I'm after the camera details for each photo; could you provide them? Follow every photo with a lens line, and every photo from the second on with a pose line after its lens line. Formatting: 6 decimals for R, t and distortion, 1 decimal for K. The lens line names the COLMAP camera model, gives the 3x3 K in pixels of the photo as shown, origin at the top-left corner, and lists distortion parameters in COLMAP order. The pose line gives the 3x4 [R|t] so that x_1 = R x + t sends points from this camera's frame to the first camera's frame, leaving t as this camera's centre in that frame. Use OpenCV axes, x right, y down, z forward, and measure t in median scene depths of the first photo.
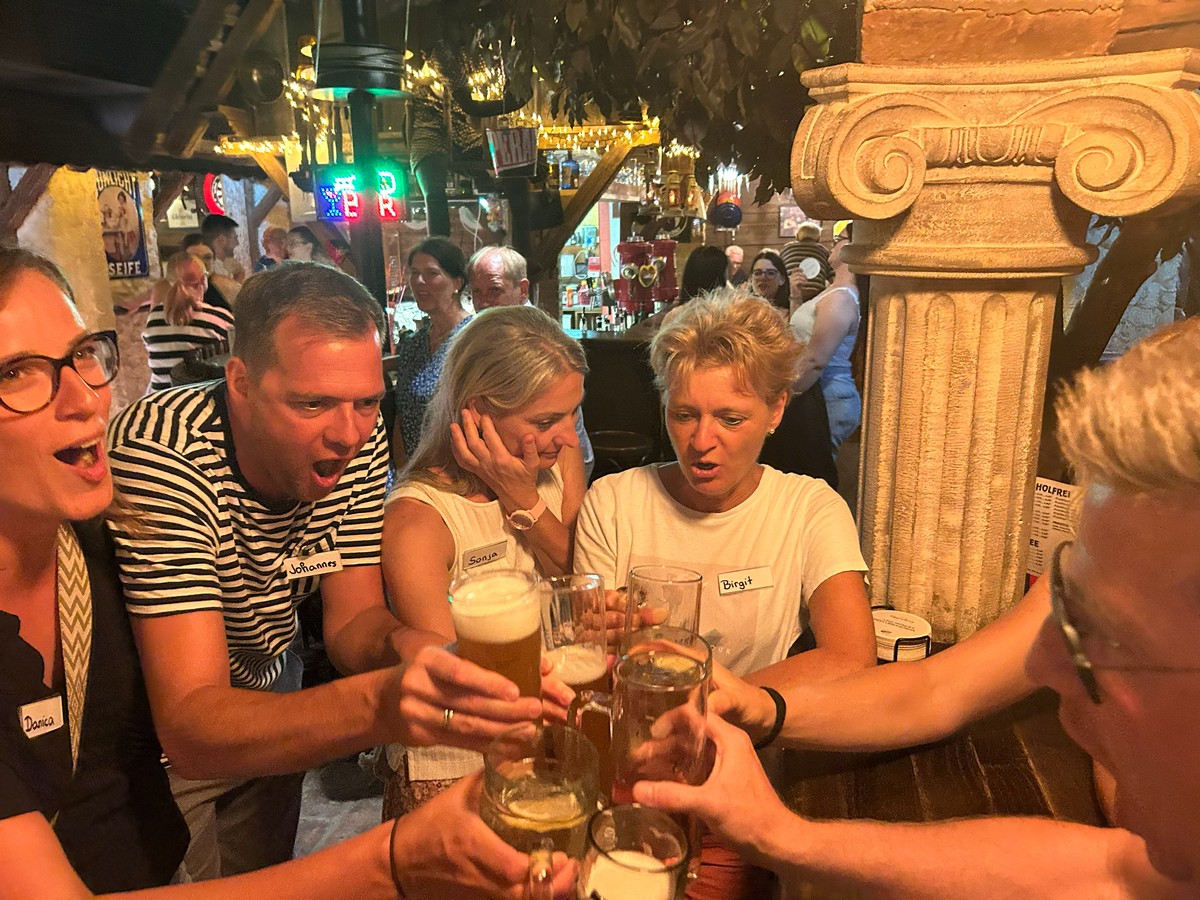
lens RADIAL K [[902.3, 0, 600.0], [0, 902.3, 450.0], [0, 0, 1]] dist [0.038389, -0.057121]
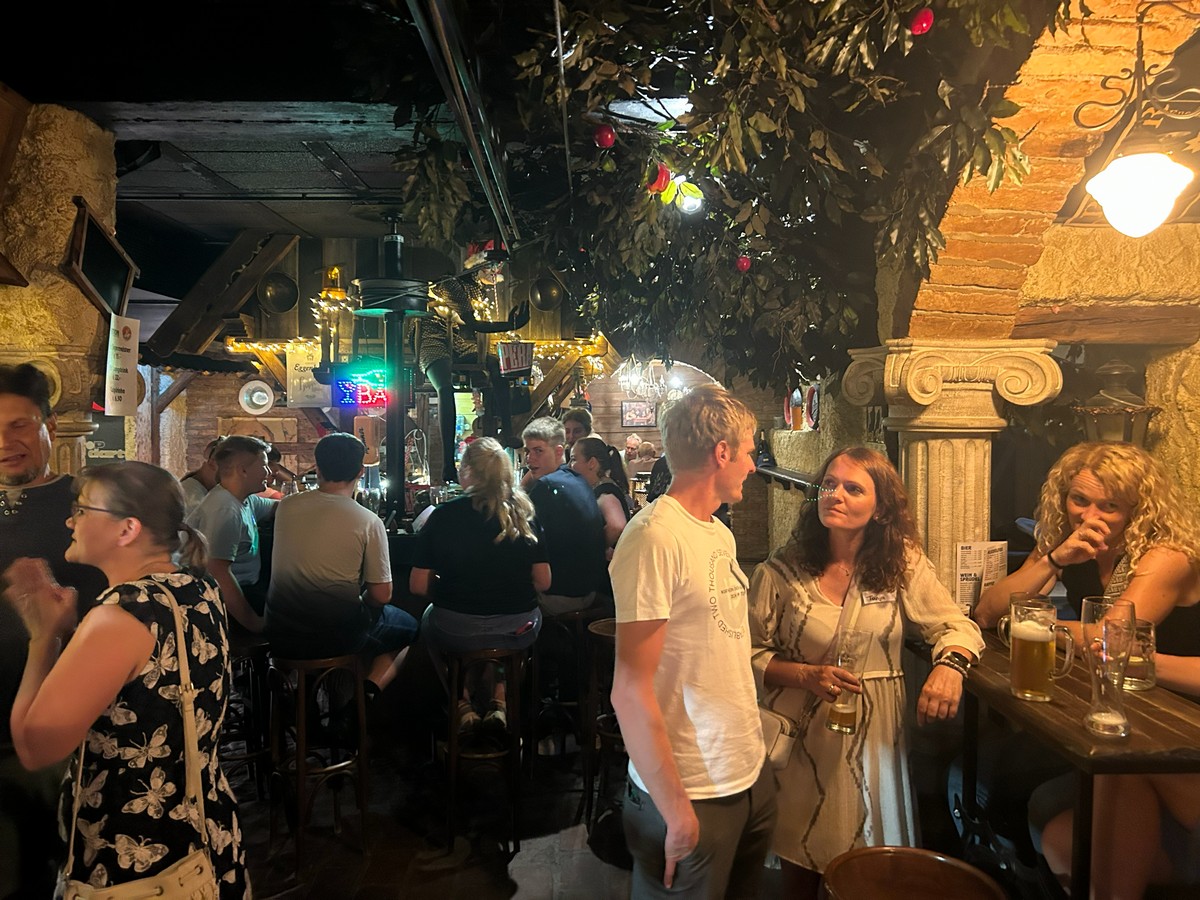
lens RADIAL K [[902.6, 0, 600.4], [0, 902.6, 438.3], [0, 0, 1]] dist [0.049303, -0.059430]
pose [[0.965745, 0.004851, 0.259448, -0.915744], [0.052701, 0.975322, -0.214403, 0.227076], [-0.254086, 0.220732, 0.941657, -0.760518]]
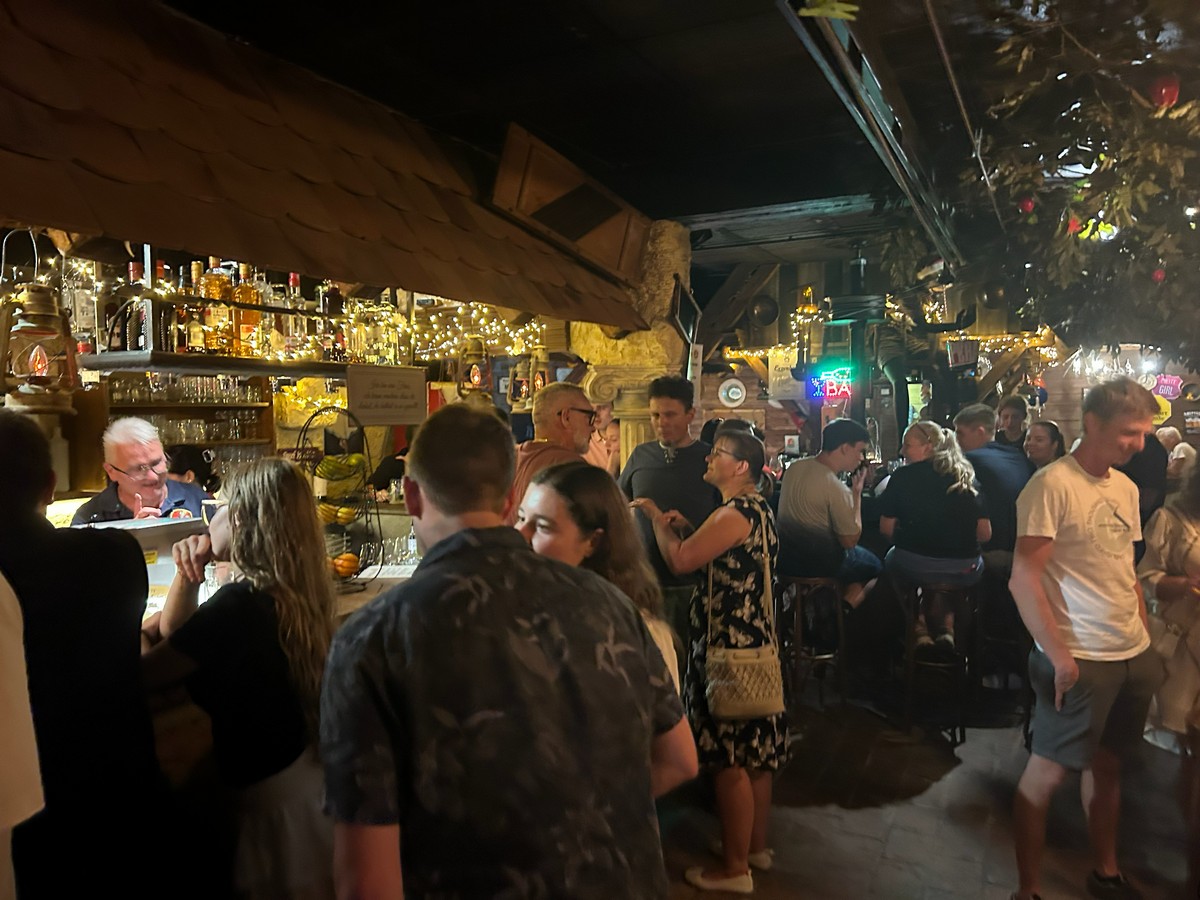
lens RADIAL K [[903.1, 0, 600.0], [0, 903.1, 450.0], [0, 0, 1]] dist [0.029551, -0.012539]
pose [[0.976685, 0.004309, -0.214633, -1.060463], [-0.047279, 0.979568, -0.195475, 0.487240], [0.209405, 0.201065, 0.956934, -1.717487]]
